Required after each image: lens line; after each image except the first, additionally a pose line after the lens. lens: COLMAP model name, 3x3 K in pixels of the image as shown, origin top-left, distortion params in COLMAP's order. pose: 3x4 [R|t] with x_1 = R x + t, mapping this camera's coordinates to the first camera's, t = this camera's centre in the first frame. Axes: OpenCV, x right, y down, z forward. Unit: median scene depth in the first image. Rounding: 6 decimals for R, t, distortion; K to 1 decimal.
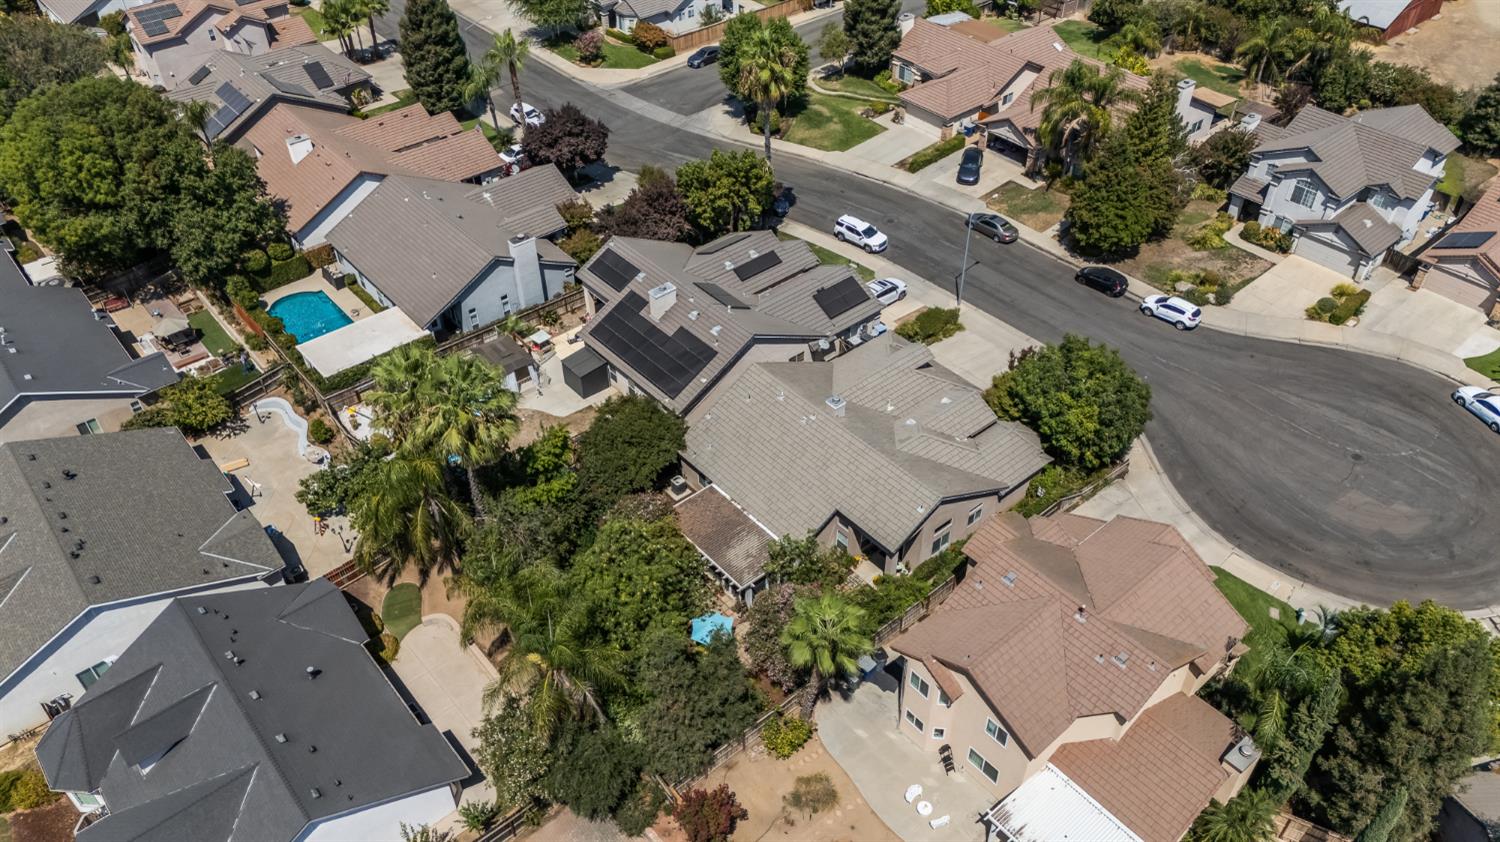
lens RADIAL K [[1087.0, 0, 752.6], [0, 1087.0, 422.5], [0, 0, 1]] dist [0.053145, -0.048858]
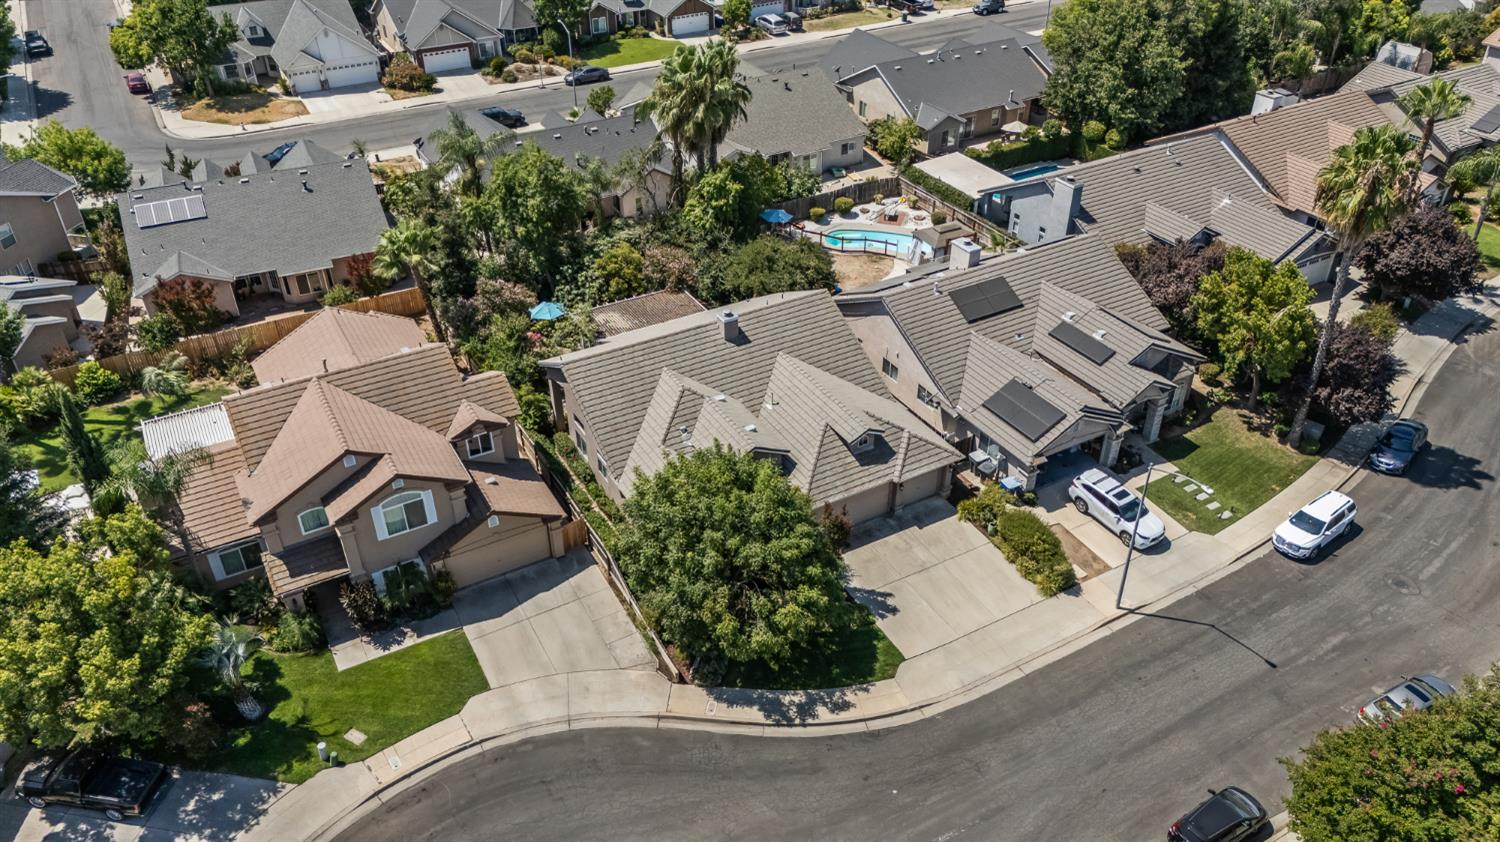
lens RADIAL K [[1087.0, 0, 752.6], [0, 1087.0, 422.5], [0, 0, 1]] dist [0.053145, -0.048858]
pose [[-0.191179, 0.560038, -0.806107, 0.672876], [-0.635640, 0.555152, 0.536439, -0.368484], [0.747939, 0.614950, 0.249849, 0.676127]]
